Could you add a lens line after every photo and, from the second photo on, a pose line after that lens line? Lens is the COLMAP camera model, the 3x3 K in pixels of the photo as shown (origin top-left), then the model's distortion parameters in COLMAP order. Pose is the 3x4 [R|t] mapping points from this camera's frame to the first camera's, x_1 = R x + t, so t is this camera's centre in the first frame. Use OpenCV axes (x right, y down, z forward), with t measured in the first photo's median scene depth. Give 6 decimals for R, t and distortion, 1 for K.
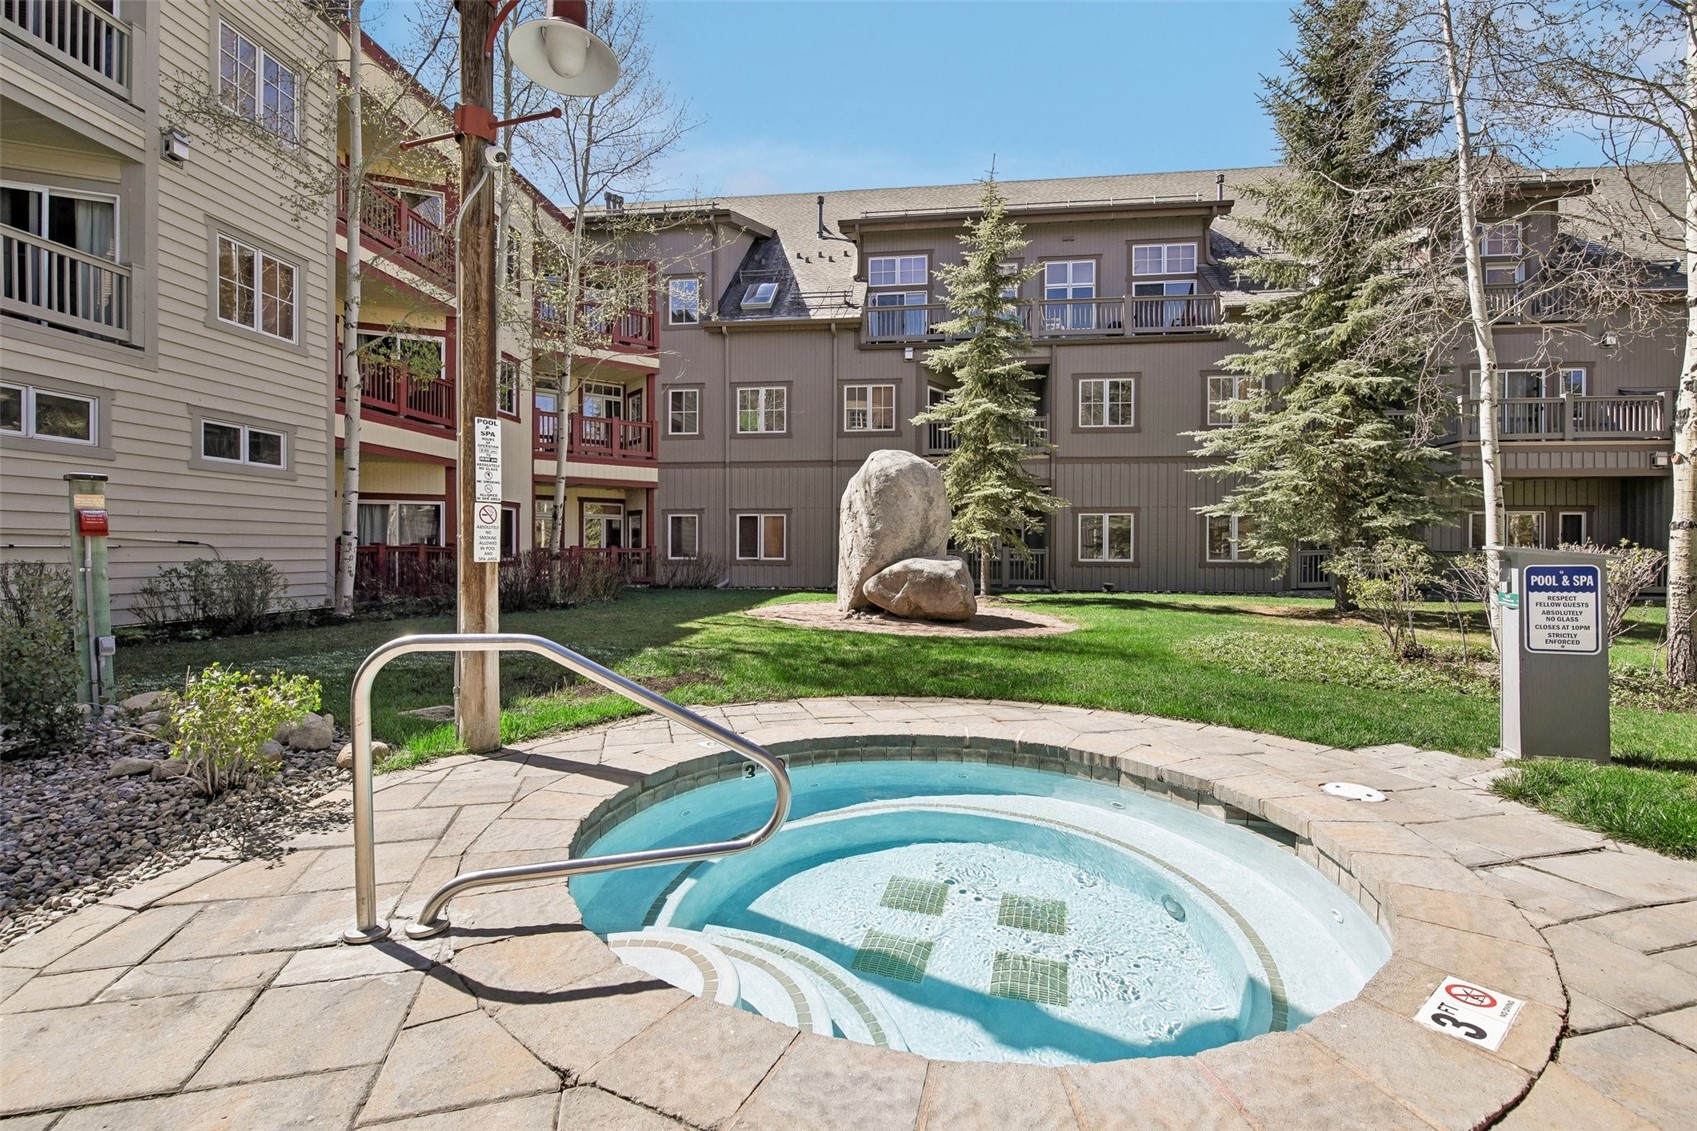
lens RADIAL K [[732.8, 0, 844.5], [0, 732.8, 561.9], [0, 0, 1]] dist [-0.011041, -0.003125]
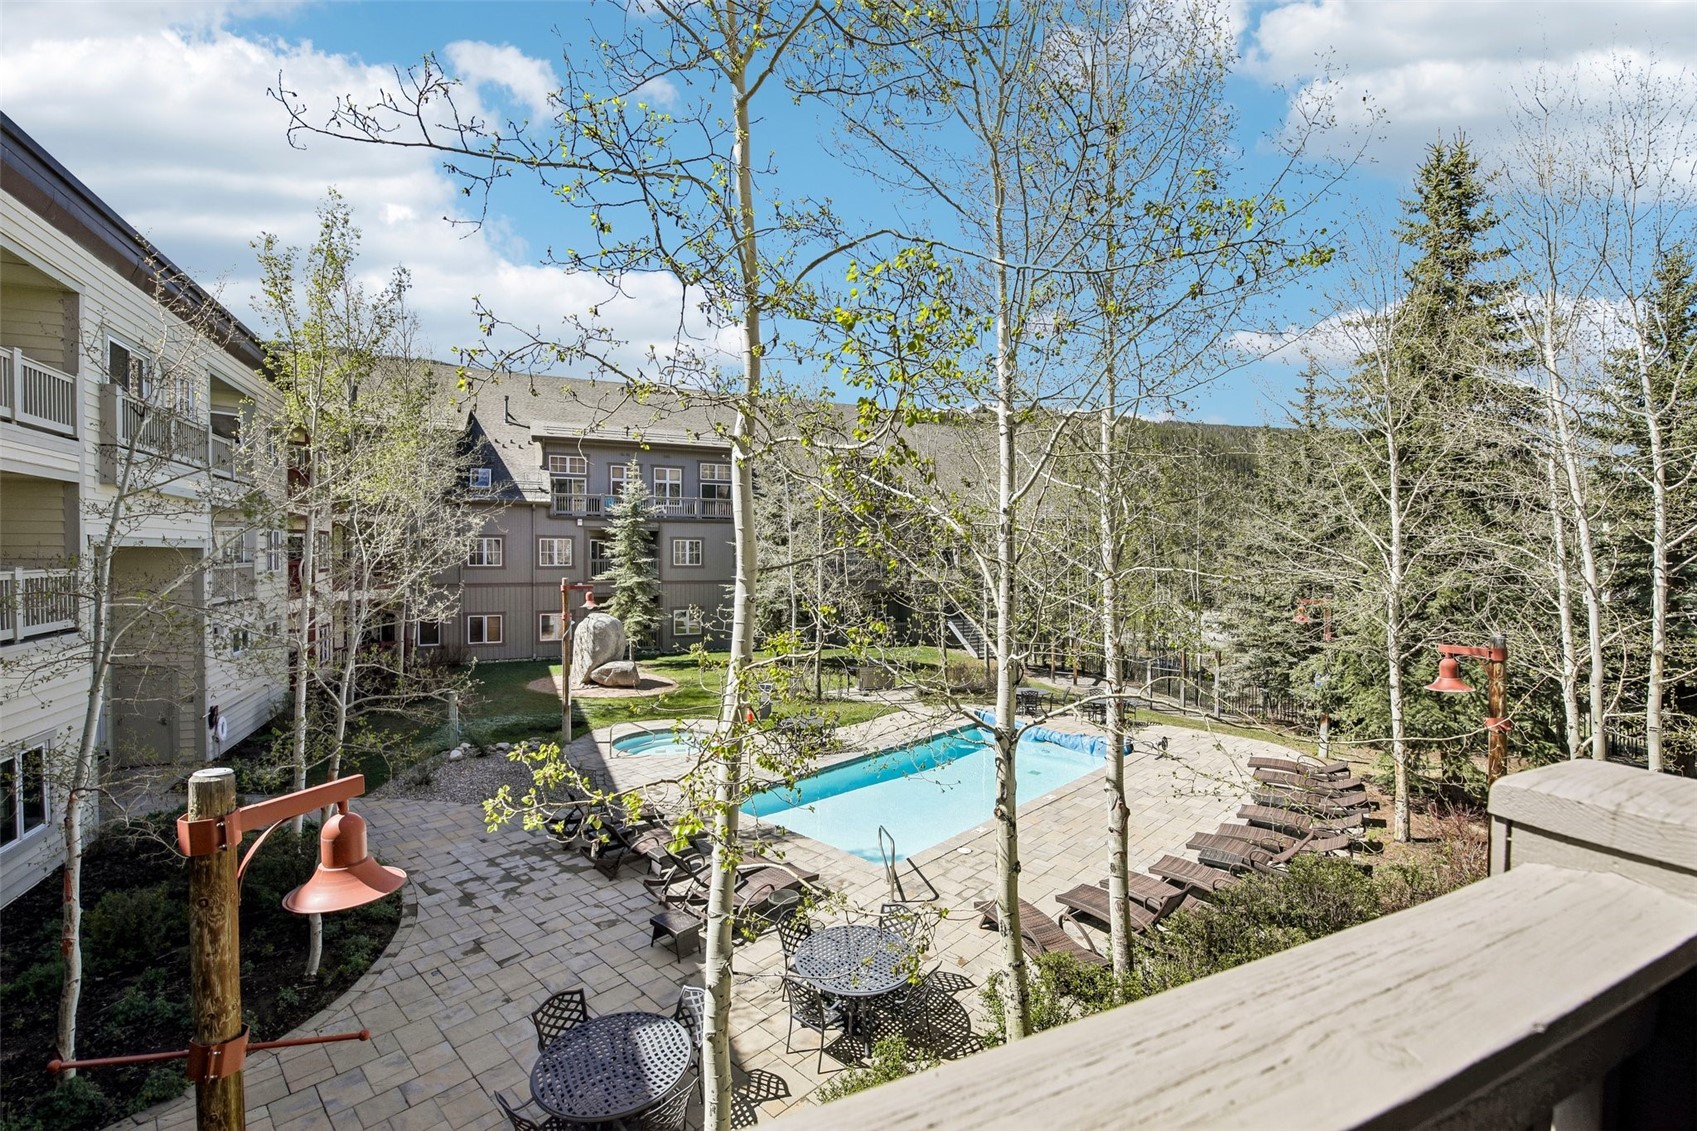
lens RADIAL K [[732.8, 0, 841.9], [0, 732.8, 561.7], [0, 0, 1]] dist [-0.011041, -0.003125]
pose [[0.849162, -0.001903, 0.528128, -0.306556], [0.001352, 0.999998, 0.001430, -0.192395], [-0.528130, -0.000501, 0.849163, -0.828475]]
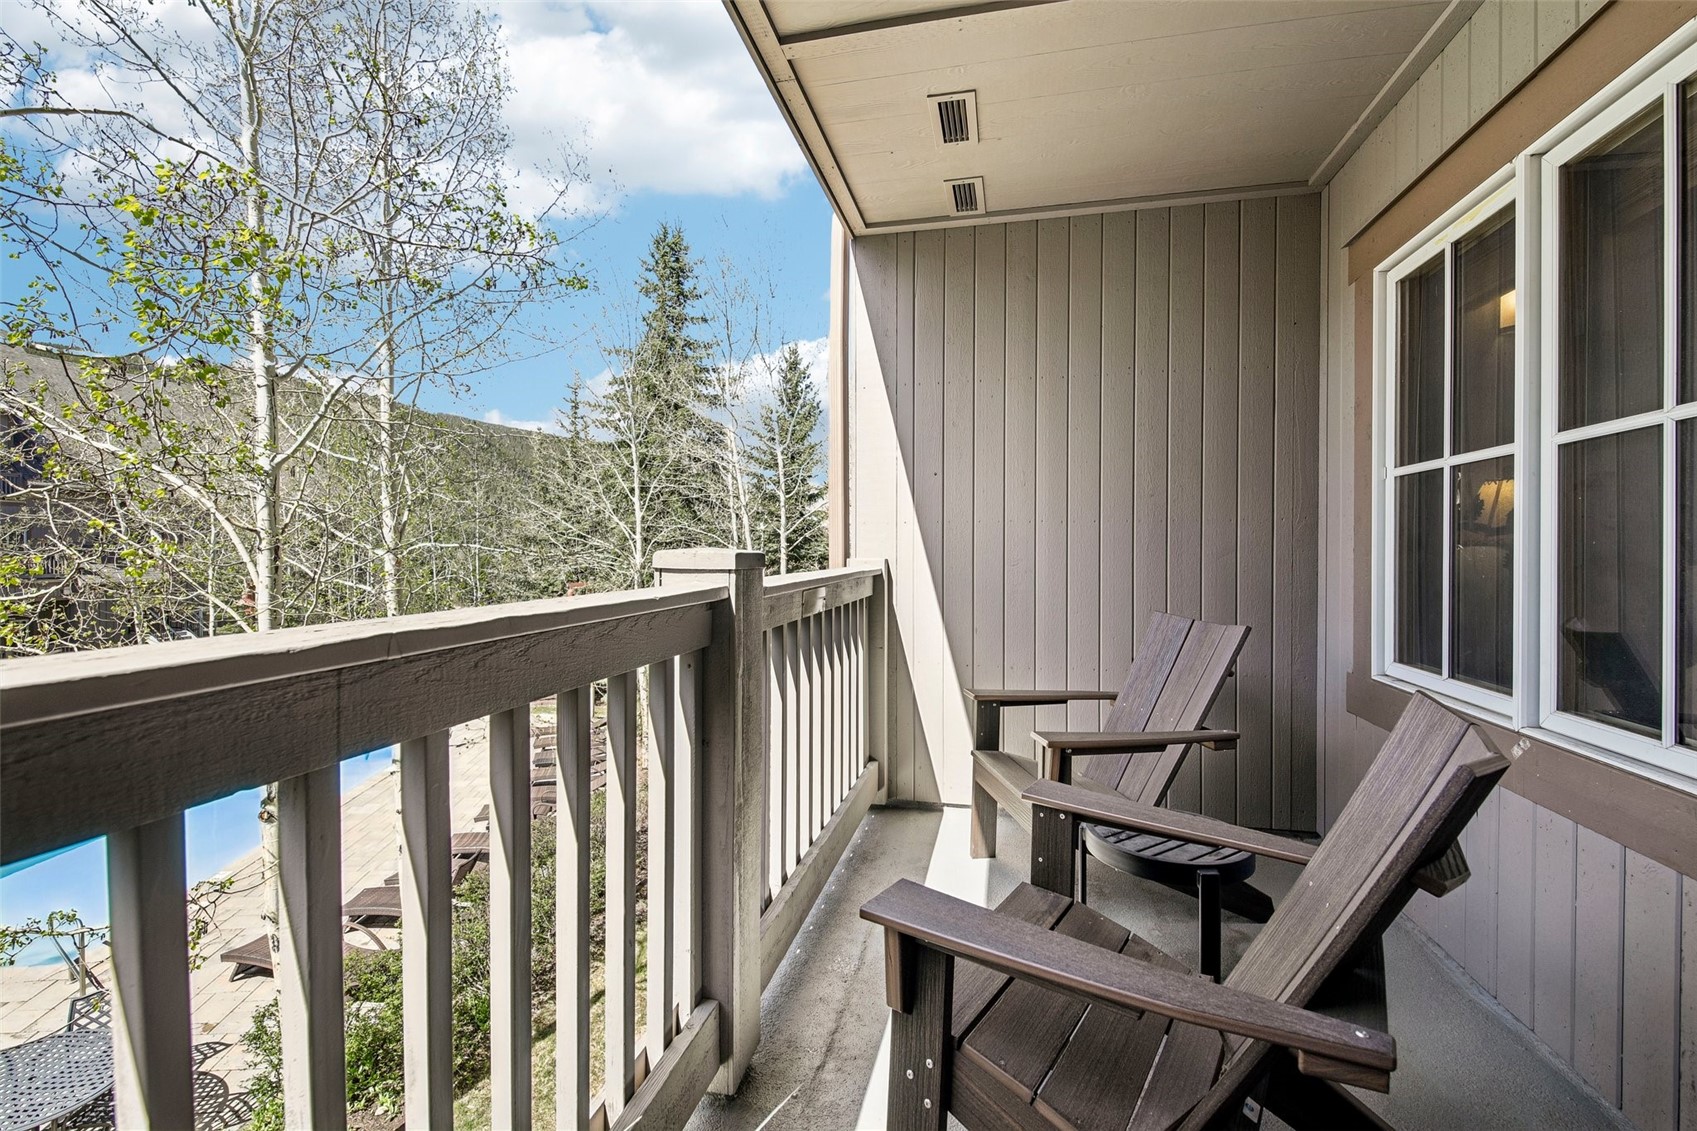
lens RADIAL K [[732.8, 0, 852.0], [0, 732.8, 560.6], [0, 0, 1]] dist [-0.011041, -0.003125]
pose [[0.084234, -0.010466, 0.996391, -0.338018], [0.015441, 0.999838, 0.009197, -0.179449], [-0.996326, 0.014611, 0.084382, -0.843762]]
